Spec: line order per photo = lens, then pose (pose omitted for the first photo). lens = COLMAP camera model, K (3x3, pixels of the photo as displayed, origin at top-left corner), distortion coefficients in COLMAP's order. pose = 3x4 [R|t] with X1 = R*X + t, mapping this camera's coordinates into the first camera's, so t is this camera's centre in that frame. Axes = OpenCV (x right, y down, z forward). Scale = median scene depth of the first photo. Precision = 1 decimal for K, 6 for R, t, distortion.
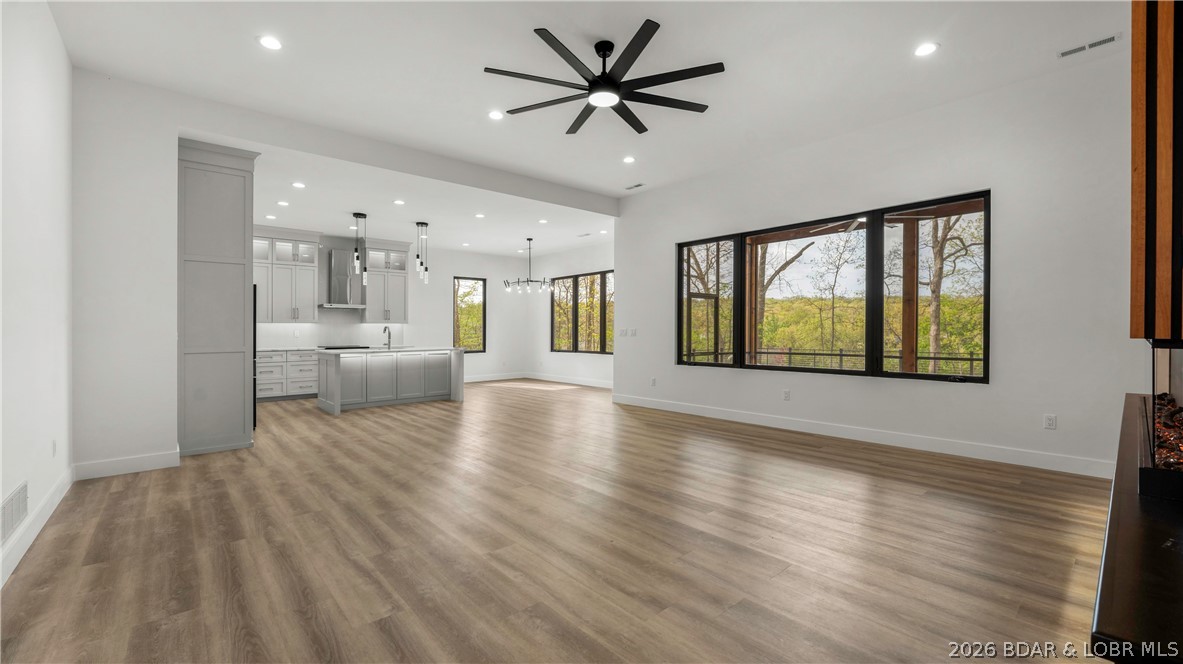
lens RADIAL K [[465.8, 0, 596.7], [0, 465.8, 330.1], [0, 0, 1]] dist [-0.001661, -0.000252]
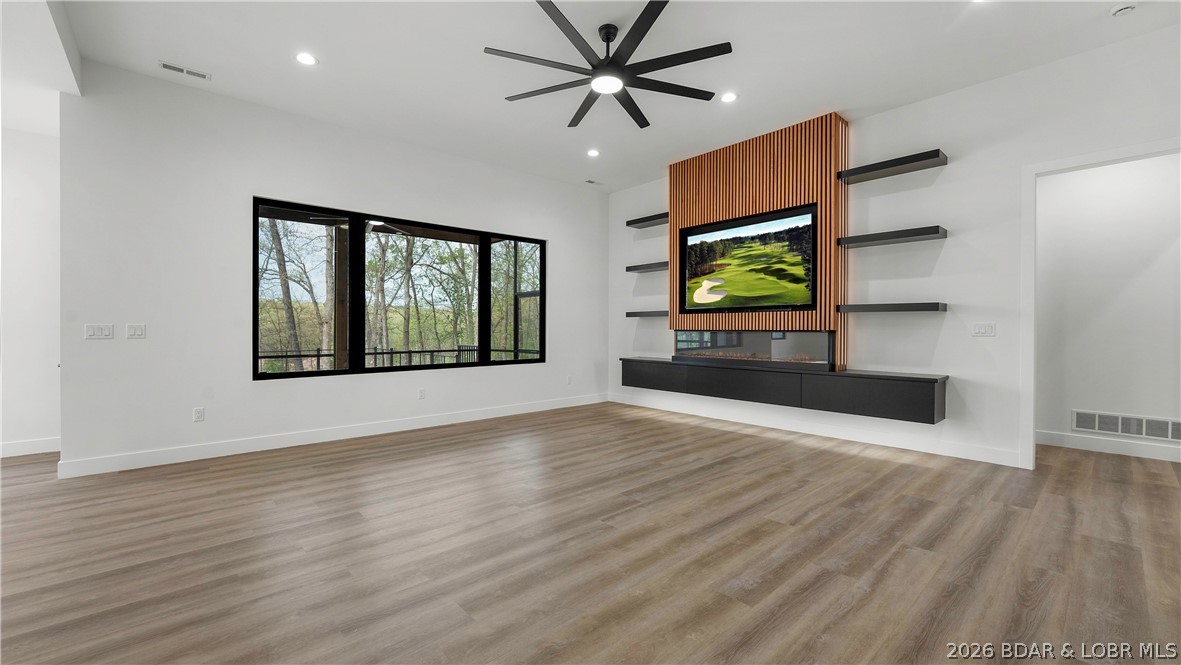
lens RADIAL K [[474.1, 0, 579.2], [0, 474.1, 334.8], [0, 0, 1]] dist [-0.000810, 0.000052]
pose [[0.020792, -0.008236, 0.999750, -0.918549], [-0.000494, 0.999966, 0.008248, 0.006867], [-0.999784, -0.000665, 0.020787, 0.988218]]
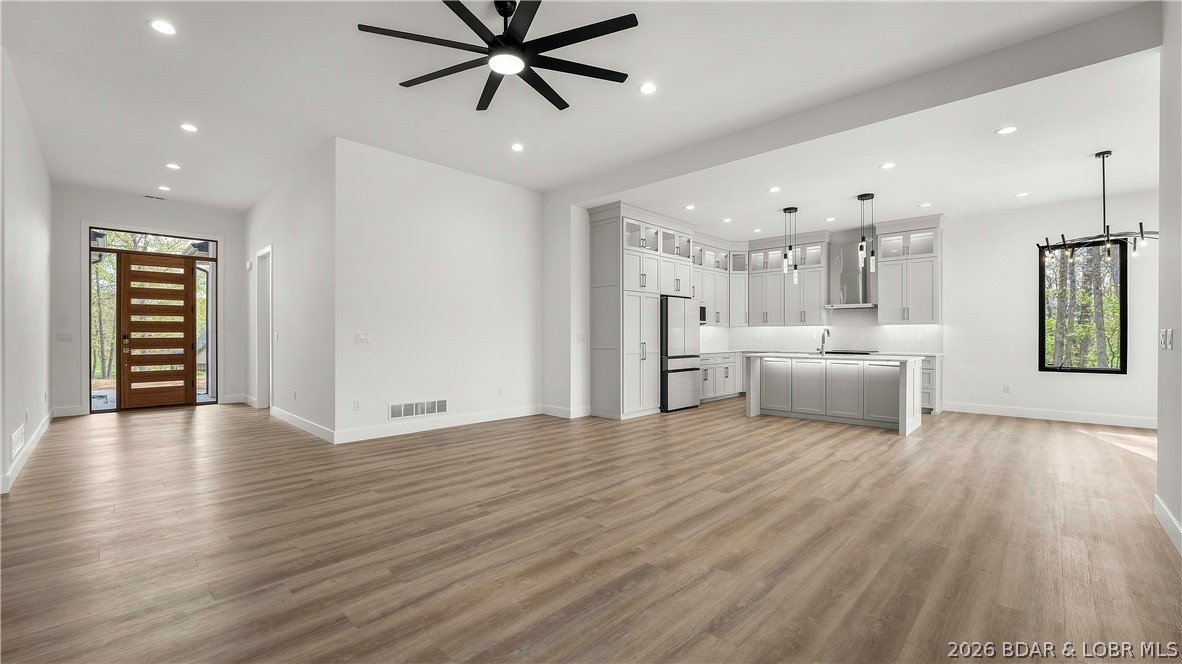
lens RADIAL K [[497.6, 0, 591.0], [0, 497.6, 332.0], [0, 0, 1]] dist [-0.002954, -0.000181]
pose [[0.073258, 0.000345, -0.997313, 0.895487], [0.000561, 1.000000, 0.000388, -0.006027], [0.997313, -0.000588, 0.073258, 1.040600]]
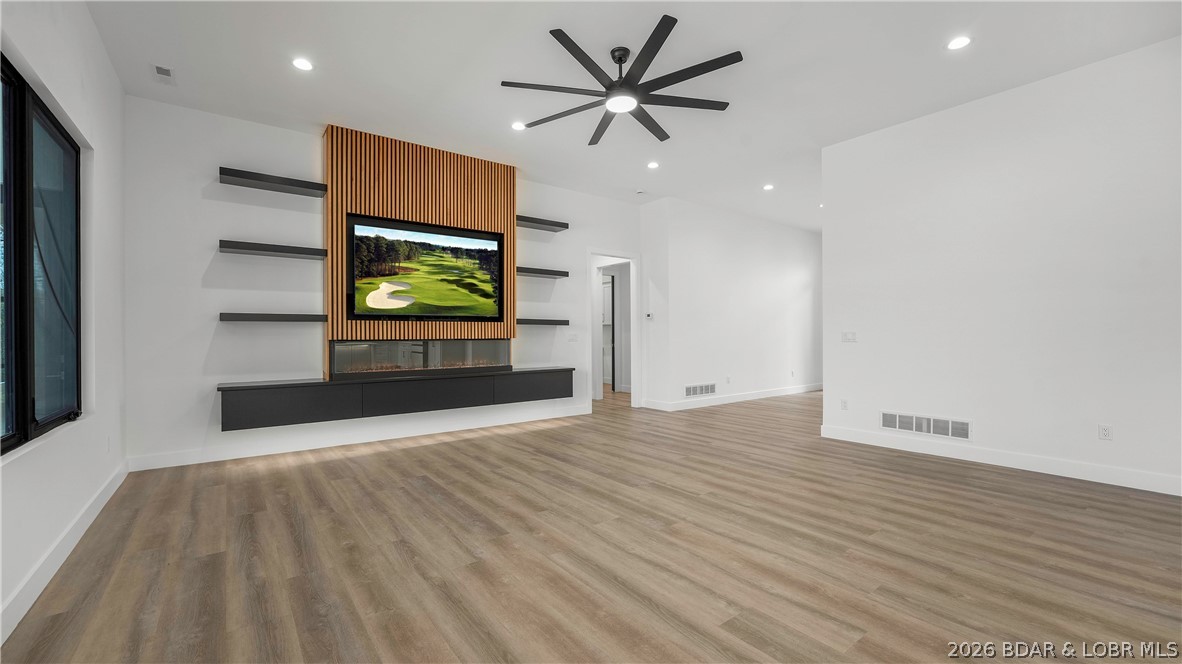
lens RADIAL K [[474.5, 0, 579.7], [0, 474.5, 334.3], [0, 0, 1]] dist [-0.000810, 0.000052]
pose [[-0.994684, 0.012575, 0.102203, -0.002191], [0.011922, 0.999904, -0.006998, 0.004592], [-0.102281, -0.005742, -0.994739, 1.932096]]
